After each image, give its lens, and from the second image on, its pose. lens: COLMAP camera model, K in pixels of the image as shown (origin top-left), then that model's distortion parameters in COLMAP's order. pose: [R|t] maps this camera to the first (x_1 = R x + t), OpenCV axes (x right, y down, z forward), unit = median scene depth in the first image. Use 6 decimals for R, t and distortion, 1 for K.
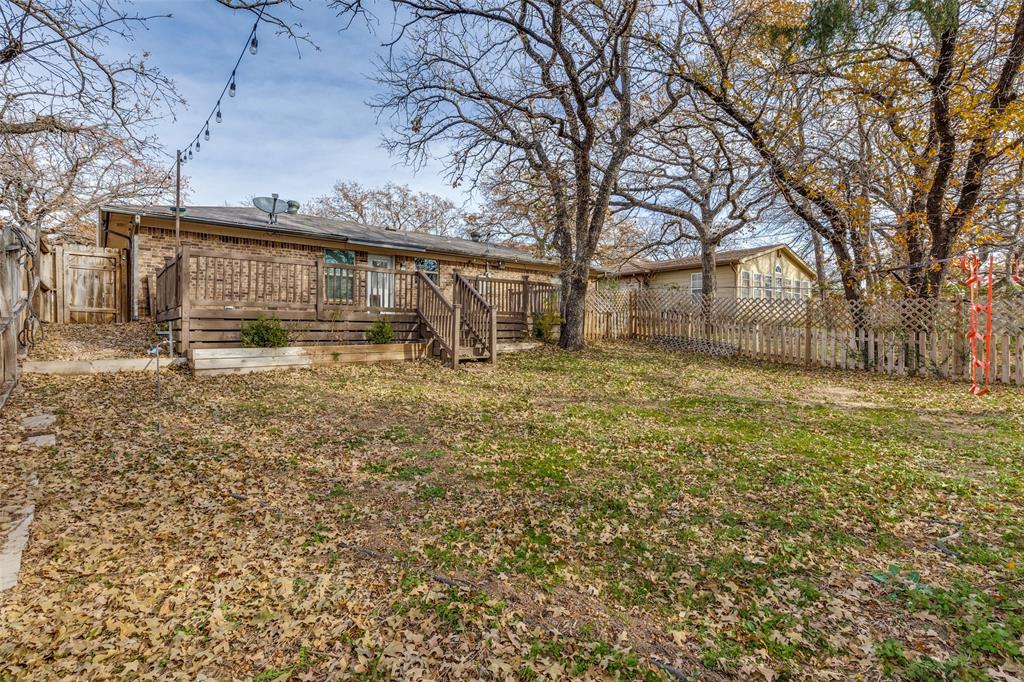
lens RADIAL K [[462.1, 0, 529.7], [0, 462.1, 337.6], [0, 0, 1]] dist [0.004496, 0.001021]
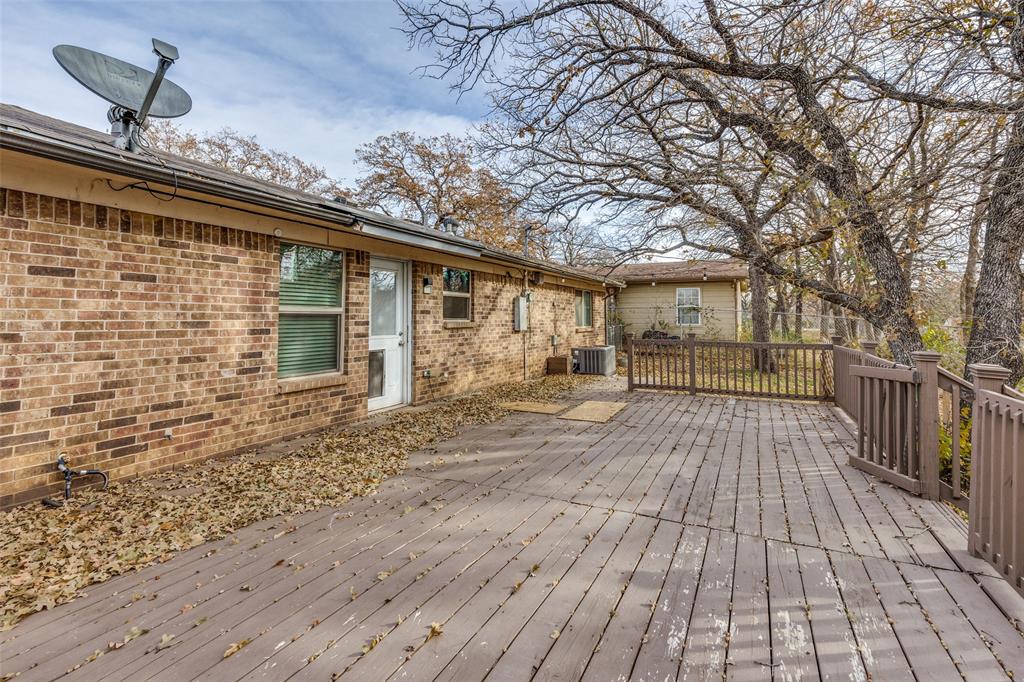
lens RADIAL K [[462.1, 0, 529.7], [0, 462.1, 337.6], [0, 0, 1]] dist [0.004496, 0.001021]
pose [[0.930857, -0.010752, 0.365225, -0.350546], [0.004188, 0.999815, 0.018759, -0.110468], [-0.365359, -0.015933, 0.930730, 0.529390]]
